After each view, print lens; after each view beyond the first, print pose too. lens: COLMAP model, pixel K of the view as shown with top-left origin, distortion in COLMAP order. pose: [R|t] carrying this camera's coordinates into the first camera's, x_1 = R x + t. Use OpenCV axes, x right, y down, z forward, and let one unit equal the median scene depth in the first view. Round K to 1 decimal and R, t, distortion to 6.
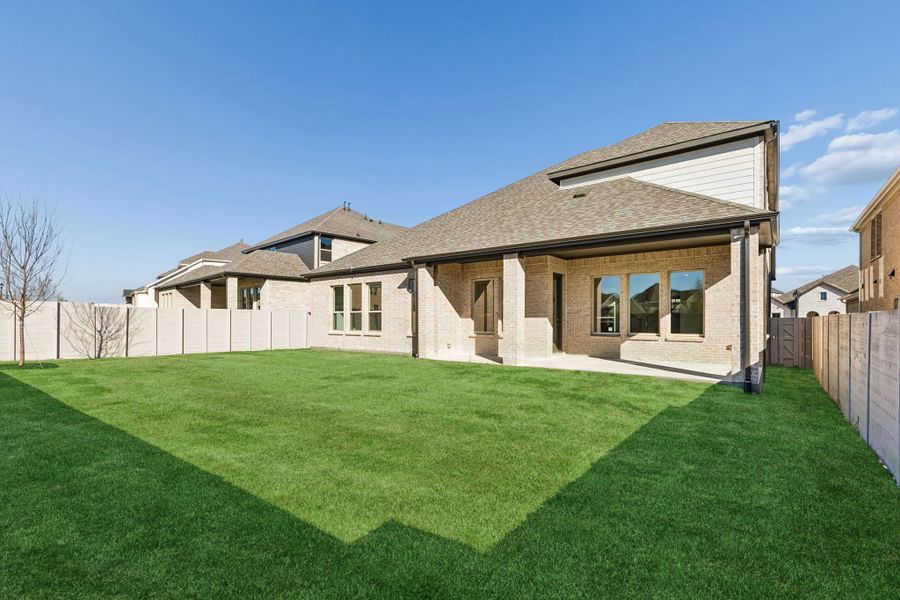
lens RADIAL K [[412.1, 0, 464.3], [0, 412.1, 334.5], [0, 0, 1]] dist [0.004420, 0.000302]
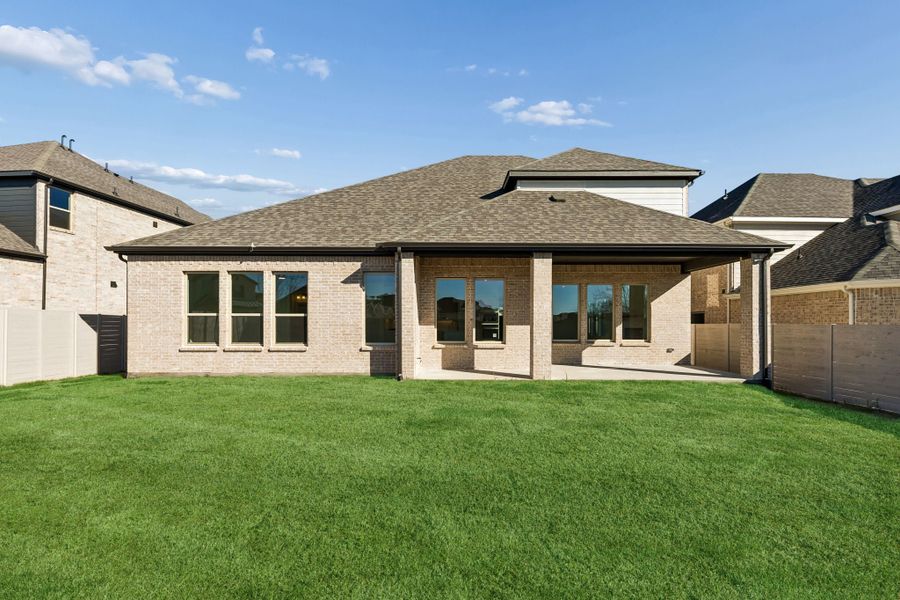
lens RADIAL K [[412.1, 0, 464.3], [0, 412.1, 334.5], [0, 0, 1]] dist [0.004420, 0.000302]
pose [[0.794515, -0.012070, 0.607125, -0.430785], [0.019370, 0.999797, -0.005472, -0.015572], [-0.606936, 0.016108, 0.794588, 0.314998]]
